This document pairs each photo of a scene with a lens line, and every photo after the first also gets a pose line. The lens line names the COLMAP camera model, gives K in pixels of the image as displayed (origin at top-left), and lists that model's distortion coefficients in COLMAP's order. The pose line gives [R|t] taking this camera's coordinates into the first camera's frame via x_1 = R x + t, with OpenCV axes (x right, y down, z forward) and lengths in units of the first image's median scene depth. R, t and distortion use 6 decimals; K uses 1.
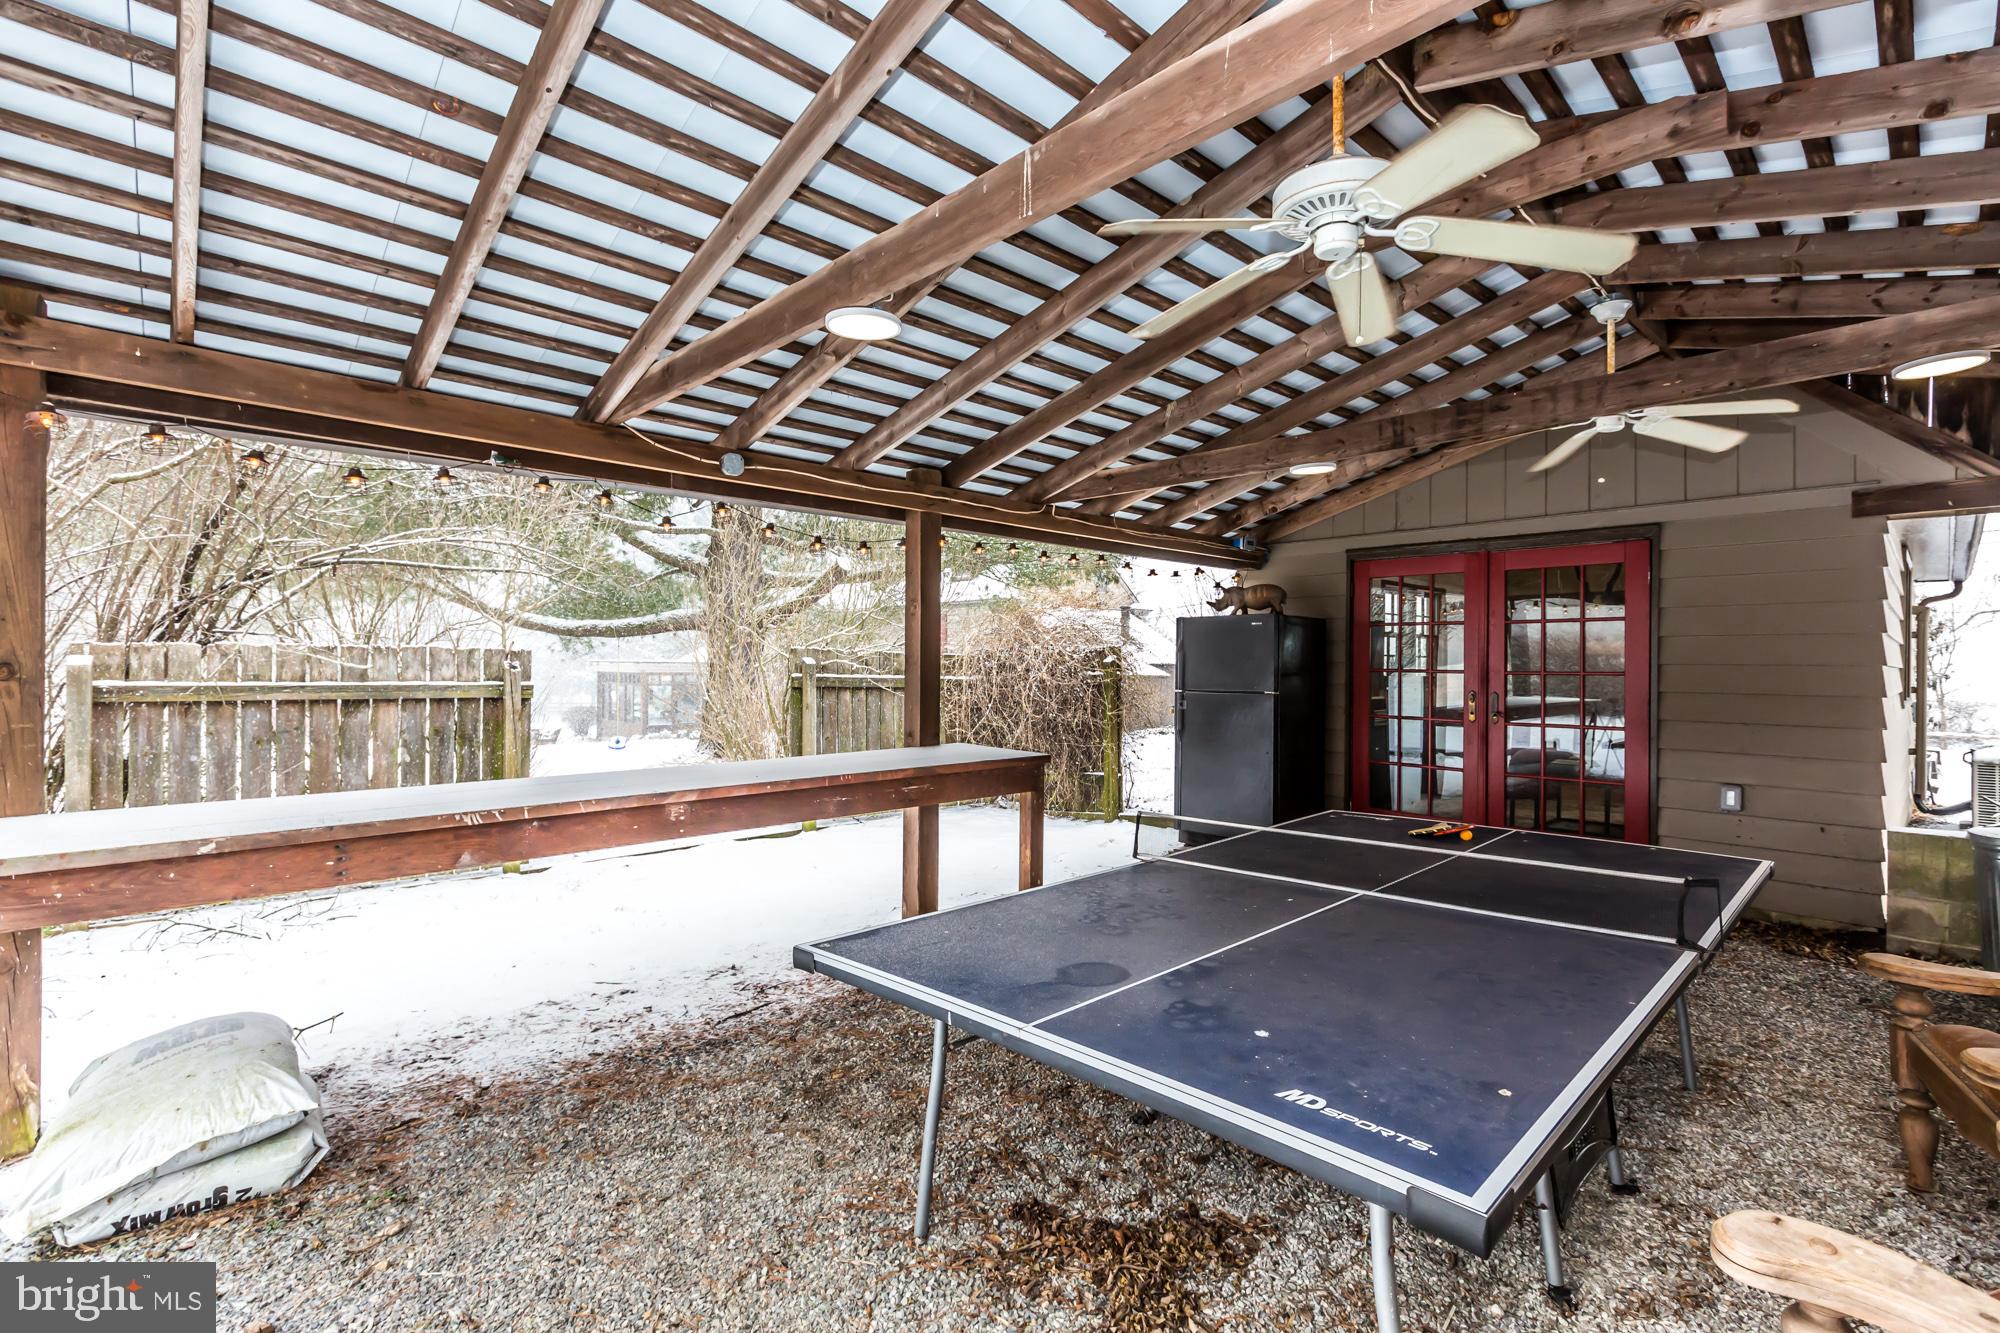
lens RADIAL K [[895.7, 0, 1000.0], [0, 895.7, 666.5], [0, 0, 1]] dist [0.003547, -0.001126]
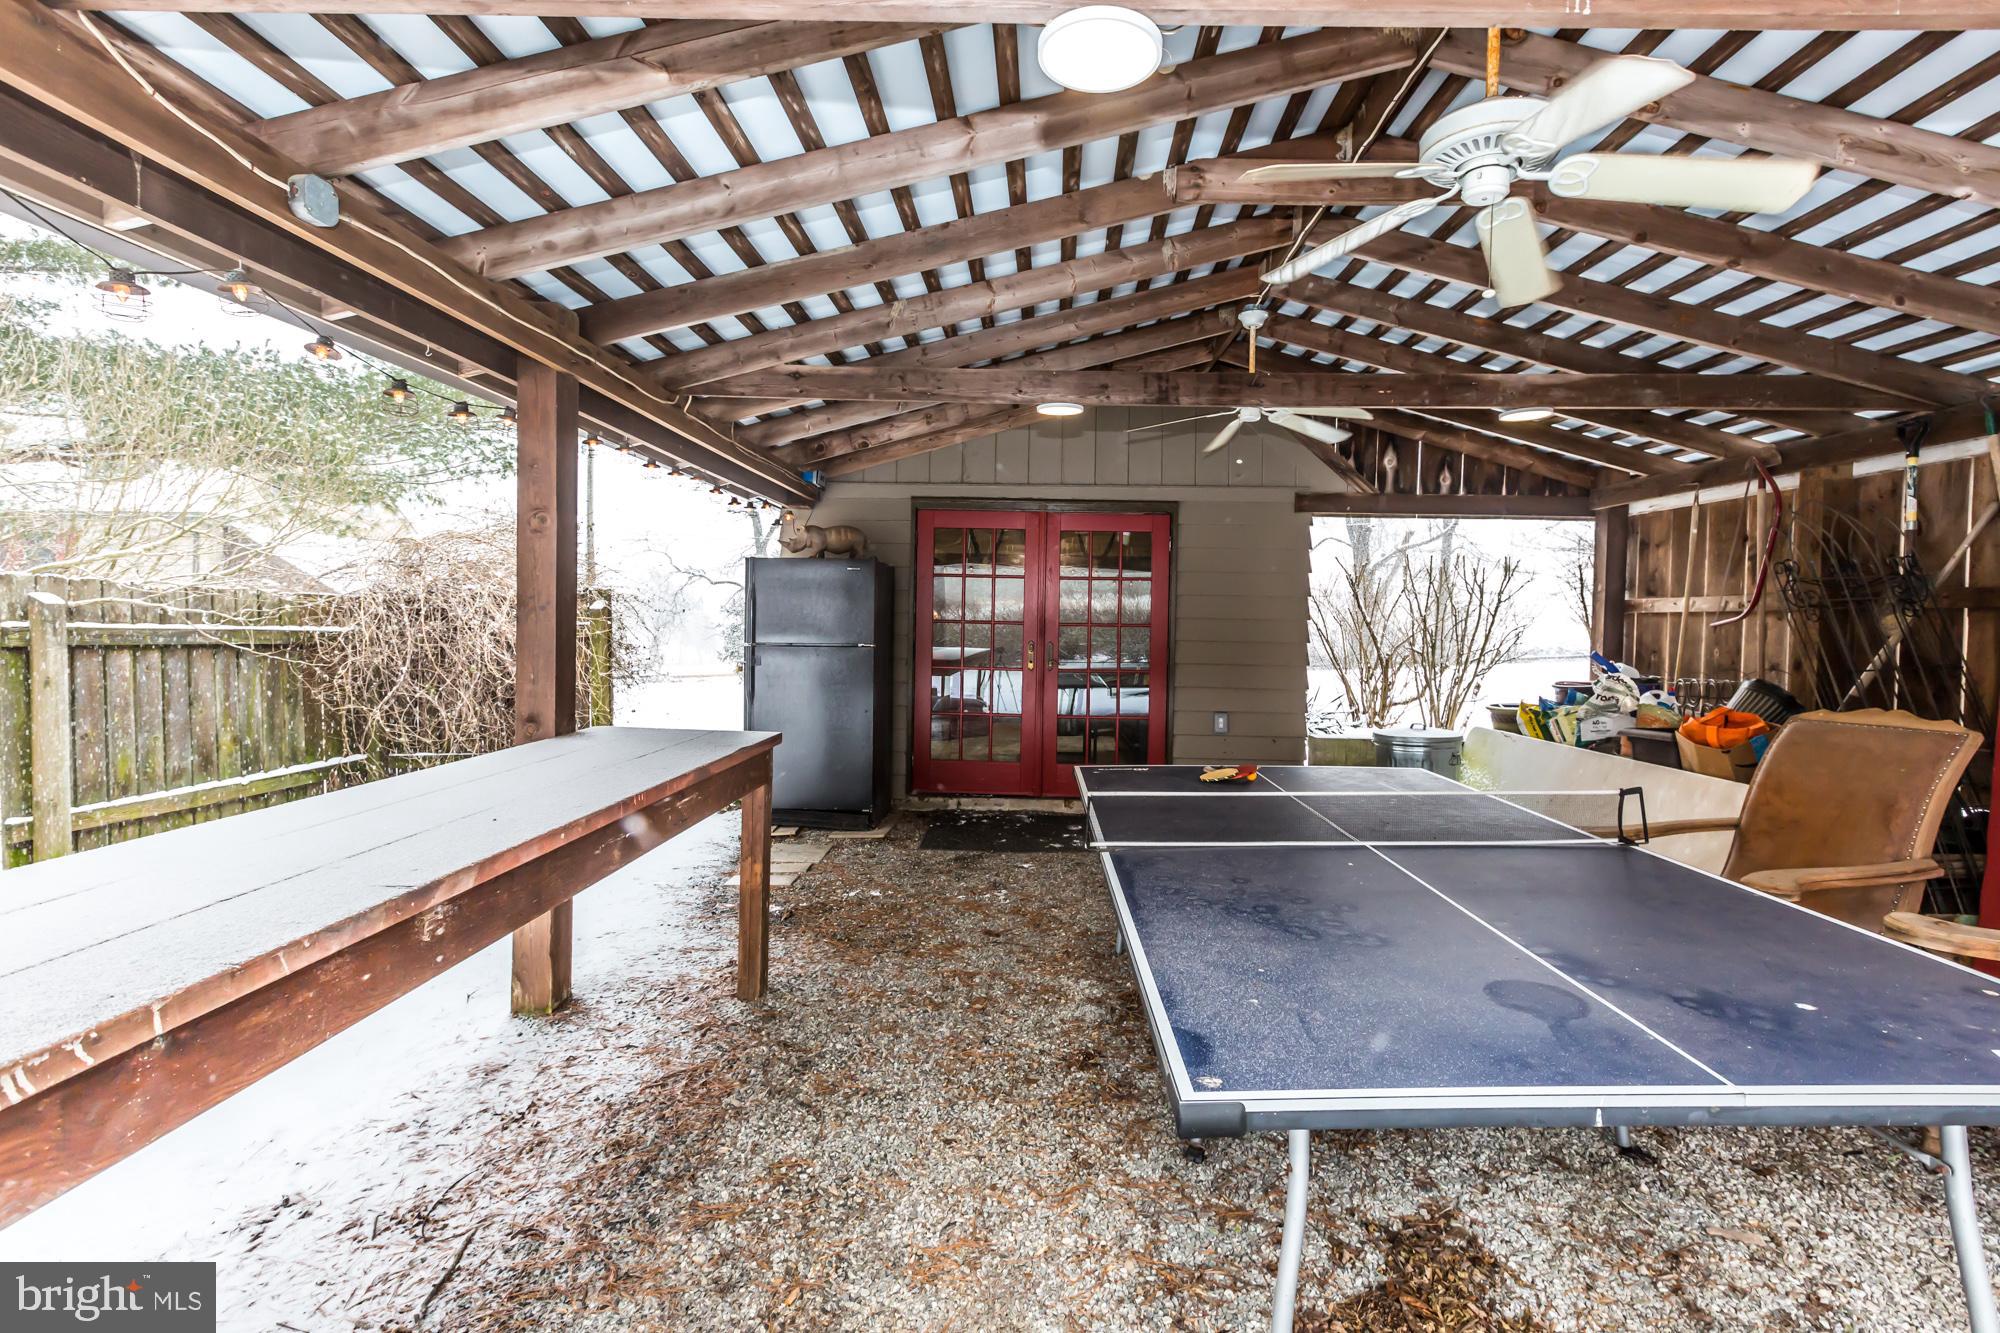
lens RADIAL K [[911.5, 0, 1027.5], [0, 911.5, 639.3], [0, 0, 1]] dist [0.002392, 0.000155]
pose [[0.701776, -0.008991, 0.712341, -0.383731], [-0.009212, 0.999722, 0.021693, 0.002018], [-0.712338, -0.021785, 0.701498, 0.359013]]
